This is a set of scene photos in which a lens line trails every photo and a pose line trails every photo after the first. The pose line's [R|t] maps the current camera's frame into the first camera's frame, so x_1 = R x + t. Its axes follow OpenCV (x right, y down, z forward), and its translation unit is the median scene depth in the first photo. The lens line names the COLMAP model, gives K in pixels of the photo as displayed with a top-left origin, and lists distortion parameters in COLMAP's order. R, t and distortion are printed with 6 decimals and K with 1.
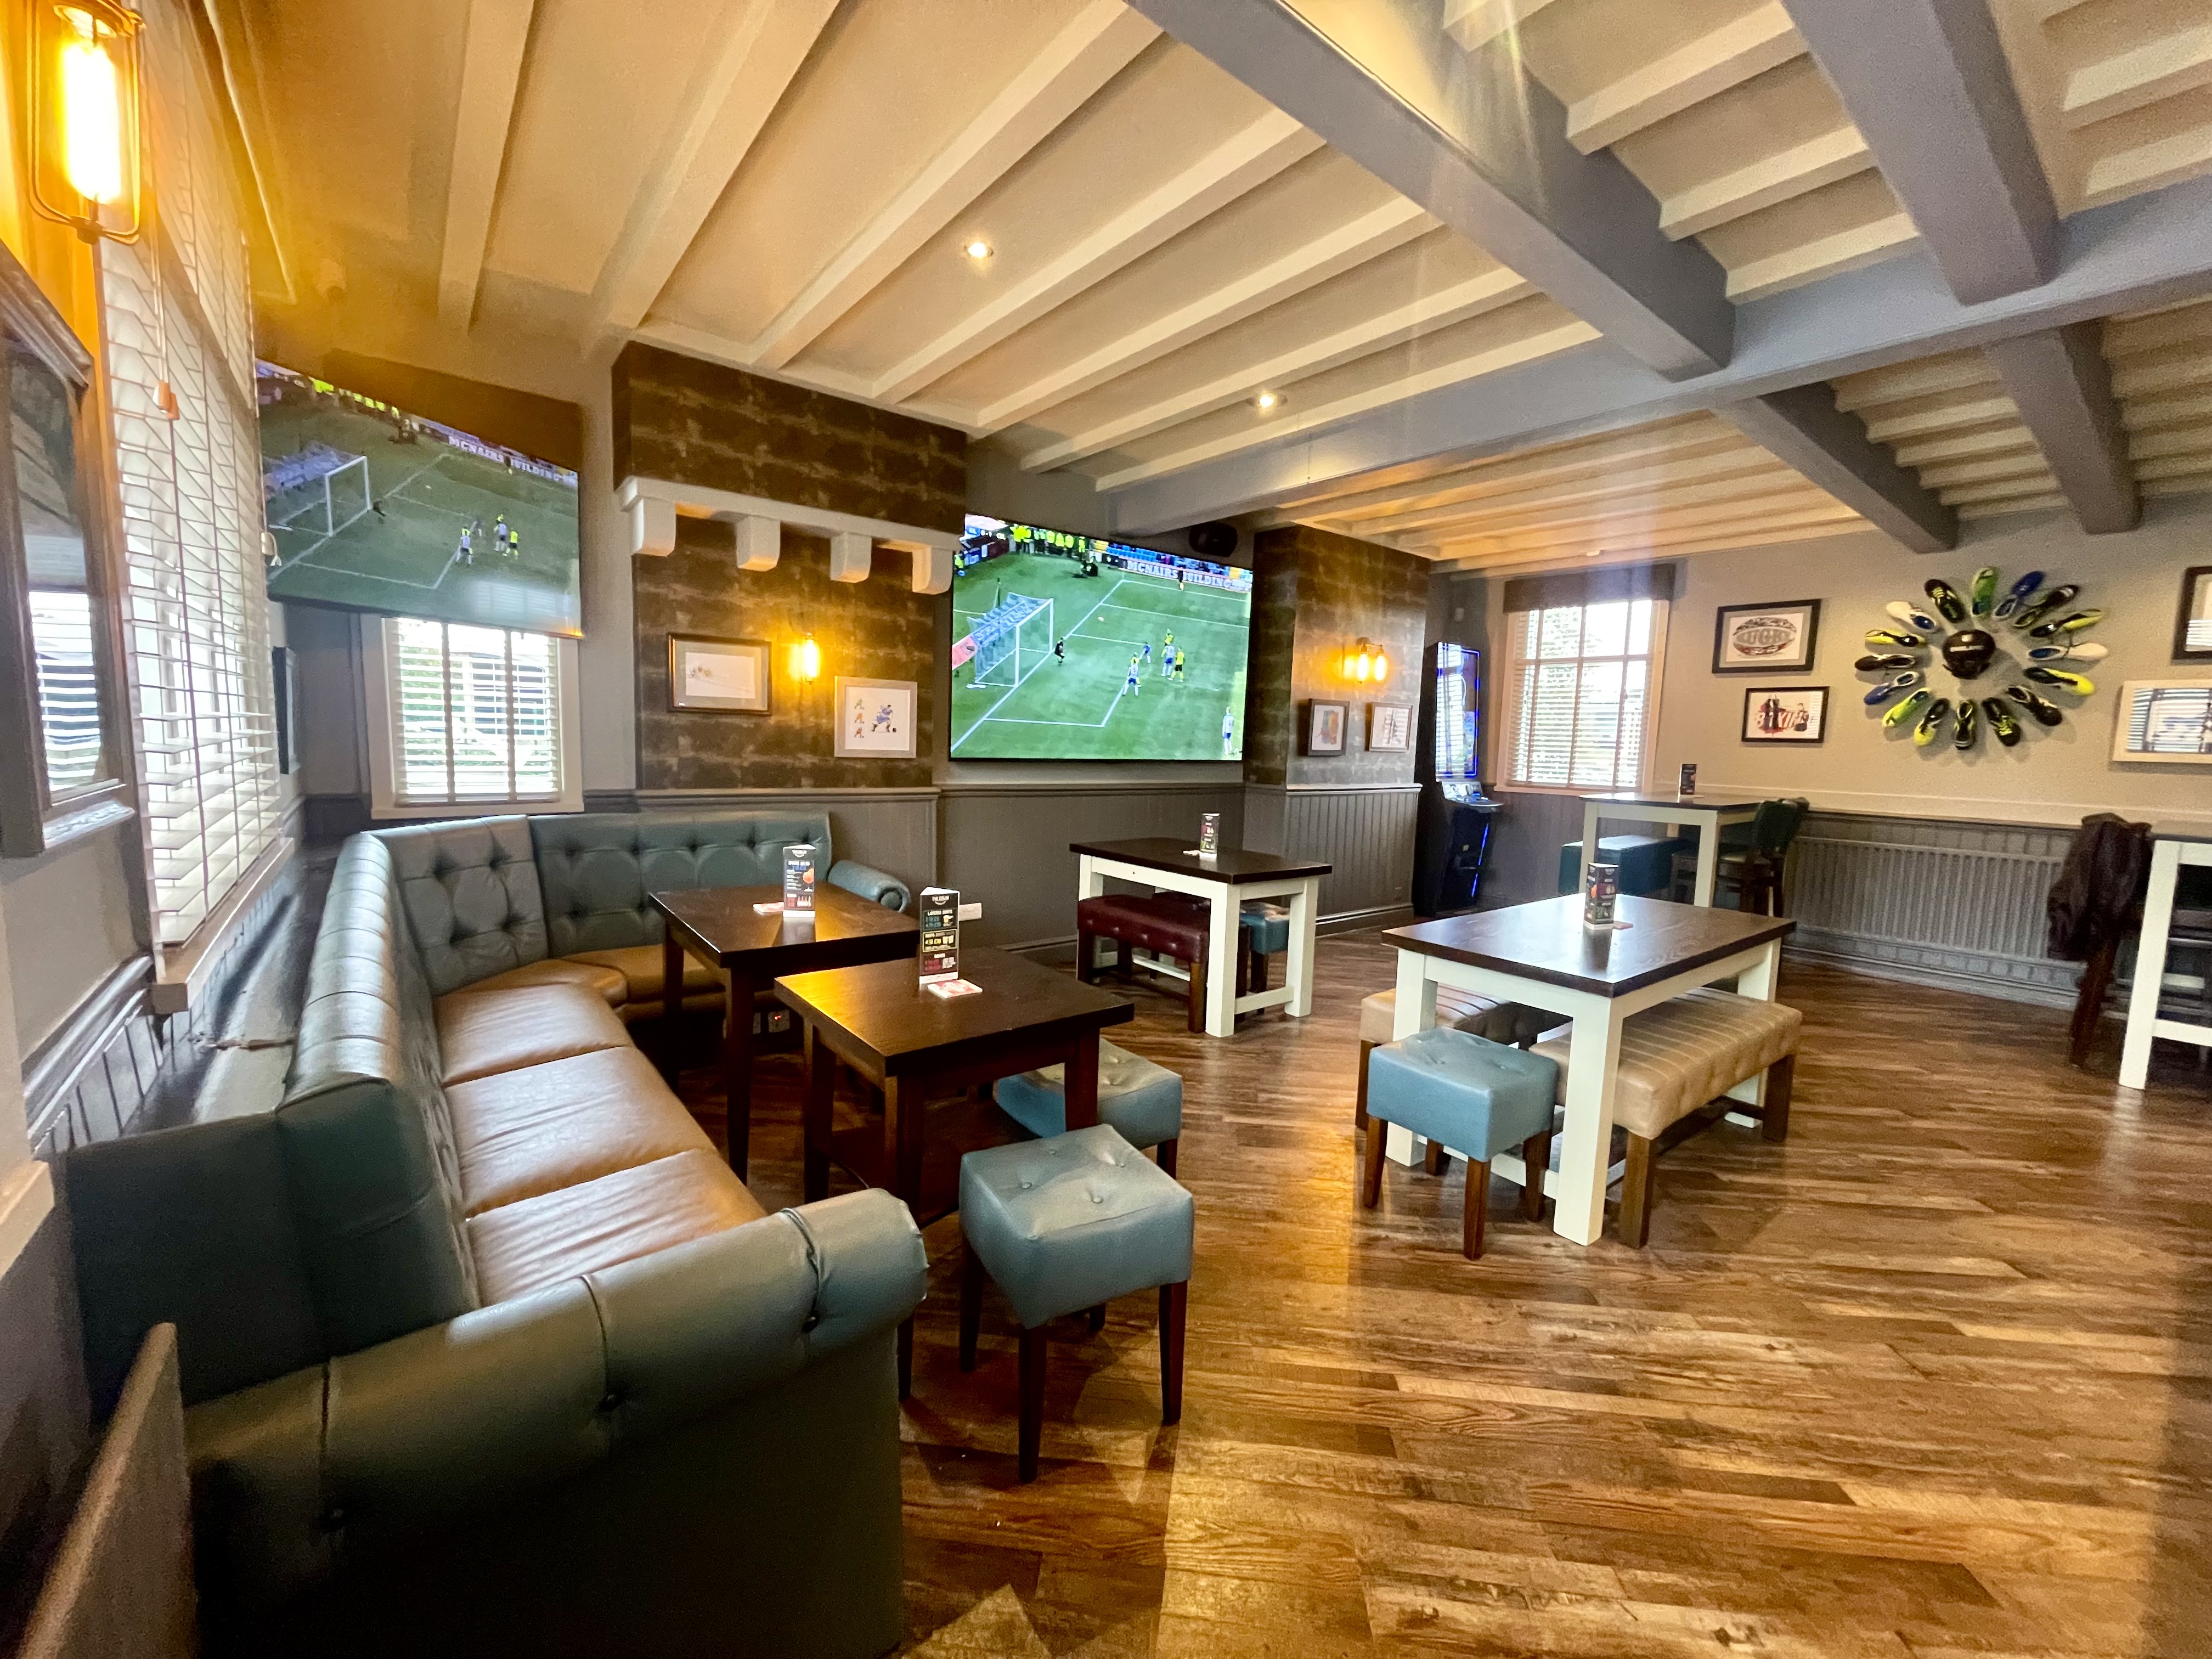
lens RADIAL K [[890.7, 0, 1094.2], [0, 890.7, 837.6], [0, 0, 1]] dist [-0.002144, -0.000098]
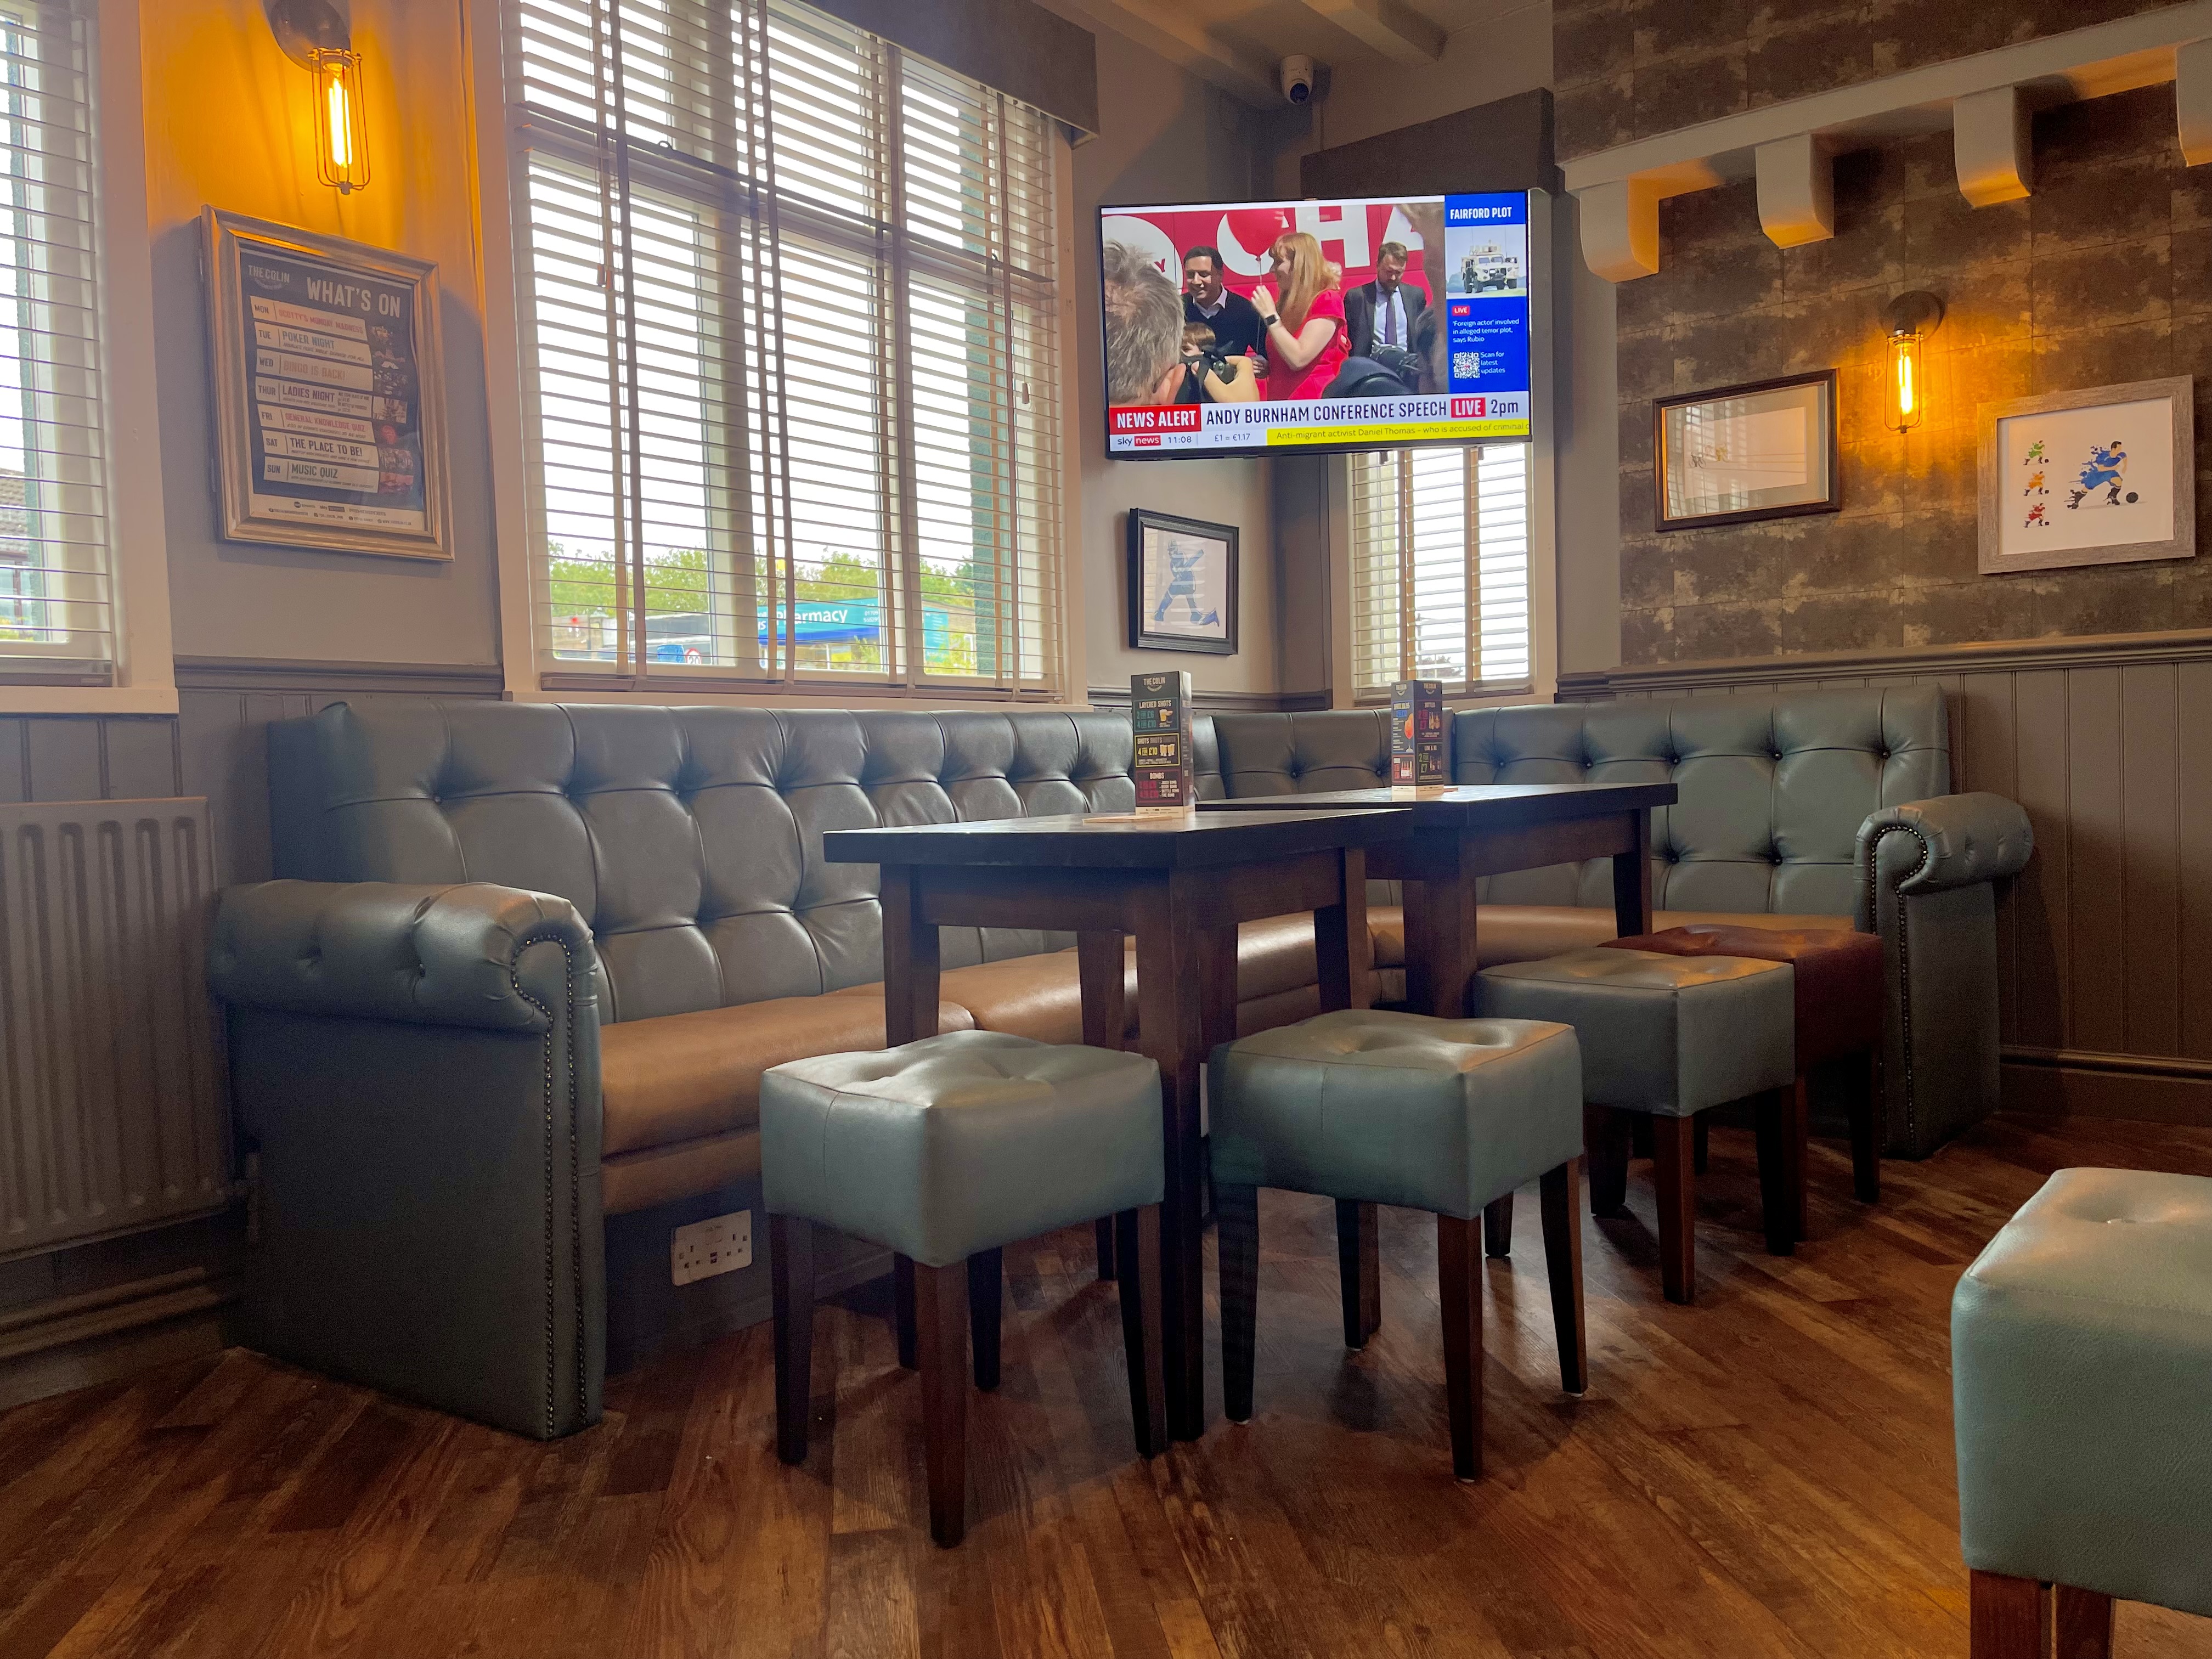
lens RADIAL K [[1673.5, 0, 1119.2], [0, 1673.5, 843.1], [0, 0, 1]] dist [0.083344, -0.089633]
pose [[0.247137, 0.001605, -0.968979, 0.506313], [-0.073650, 0.997137, -0.017132, 0.107493], [0.966177, 0.075599, 0.246548, 0.368663]]
